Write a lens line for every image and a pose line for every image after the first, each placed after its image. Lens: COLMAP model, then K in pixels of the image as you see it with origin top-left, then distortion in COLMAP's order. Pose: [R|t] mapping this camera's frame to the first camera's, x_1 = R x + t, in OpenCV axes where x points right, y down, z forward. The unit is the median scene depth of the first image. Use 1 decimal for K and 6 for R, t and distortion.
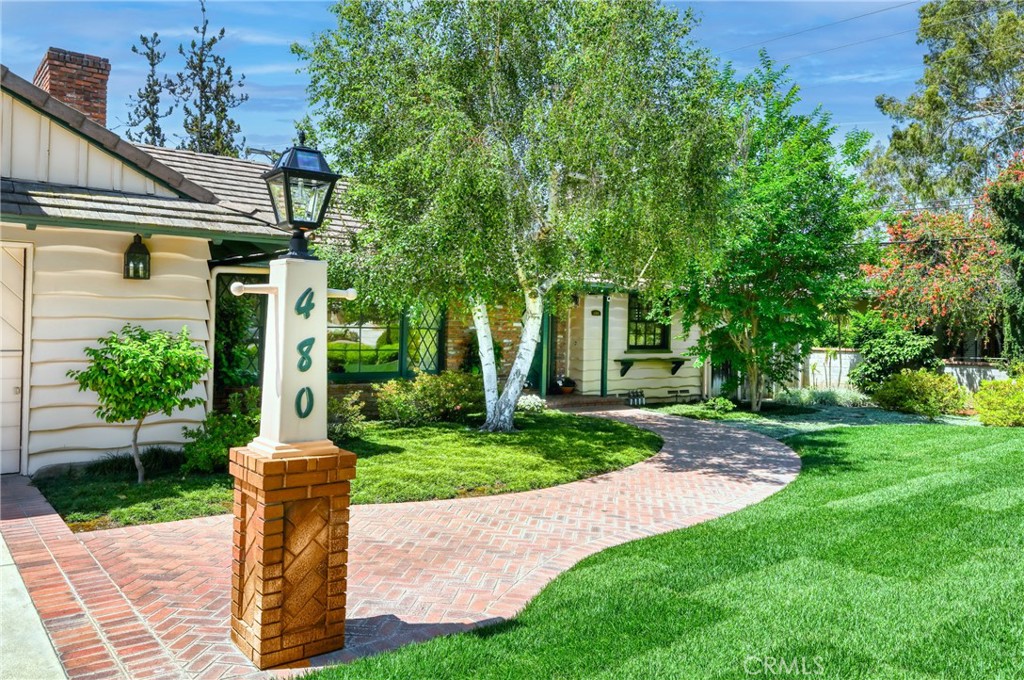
lens RADIAL K [[750.9, 0, 512.0], [0, 750.9, 340.0], [0, 0, 1]] dist [-0.002024, -0.000279]
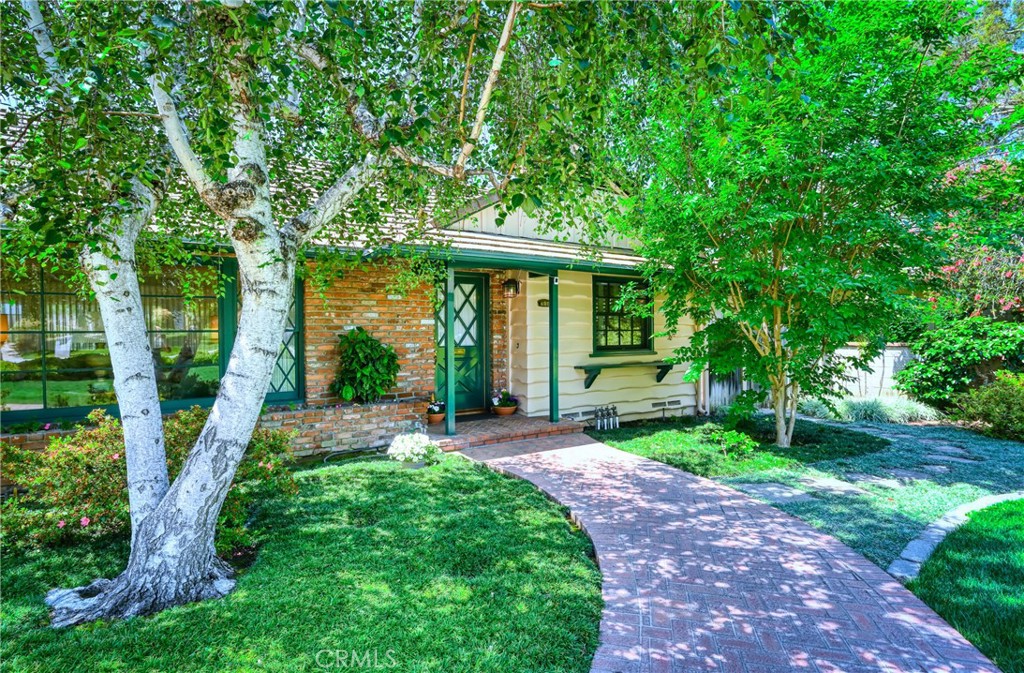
lens RADIAL K [[517.9, 0, 512.0], [0, 517.9, 336.5], [0, 0, 1]] dist [0.018923, -0.000046]
pose [[0.995680, -0.025236, -0.089352, 0.122330], [0.024667, 0.999668, -0.007466, -0.000943], [0.089510, 0.005230, 0.995972, 0.490455]]
